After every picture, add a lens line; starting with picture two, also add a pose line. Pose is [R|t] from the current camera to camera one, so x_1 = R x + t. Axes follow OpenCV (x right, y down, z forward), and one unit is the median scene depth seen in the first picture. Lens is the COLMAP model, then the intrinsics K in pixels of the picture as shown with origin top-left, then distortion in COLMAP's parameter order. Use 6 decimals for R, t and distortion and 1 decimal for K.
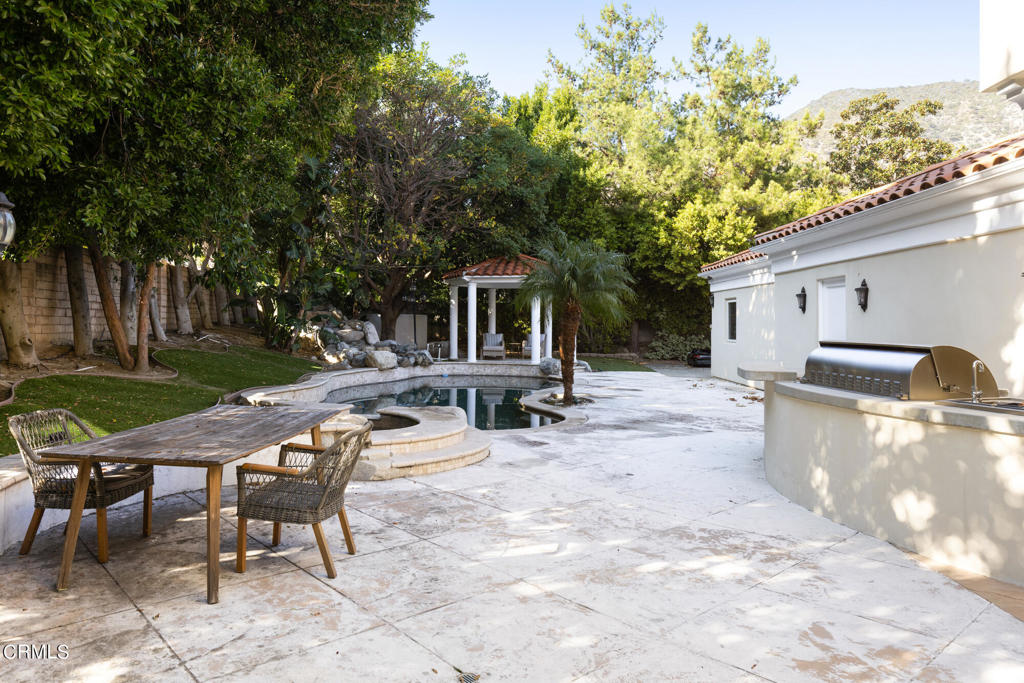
lens RADIAL K [[675.3, 0, 512.0], [0, 675.3, 341.5], [0, 0, 1]] dist [0.001211, 0.000078]
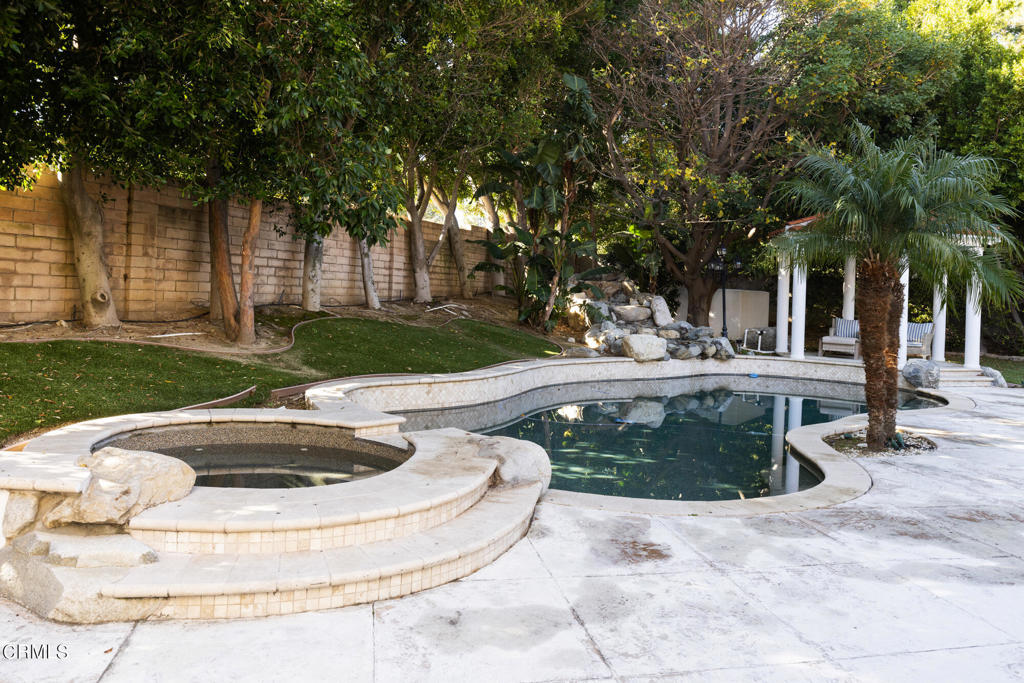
lens RADIAL K [[783.5, 0, 512.3], [0, 783.5, 303.7], [0, 0, 1]] dist [0.002412, -0.001988]
pose [[0.876784, 0.031833, -0.479830, 0.080748], [-0.044625, 0.998887, -0.015275, -0.000078], [0.478810, 0.034806, 0.877228, 0.200305]]
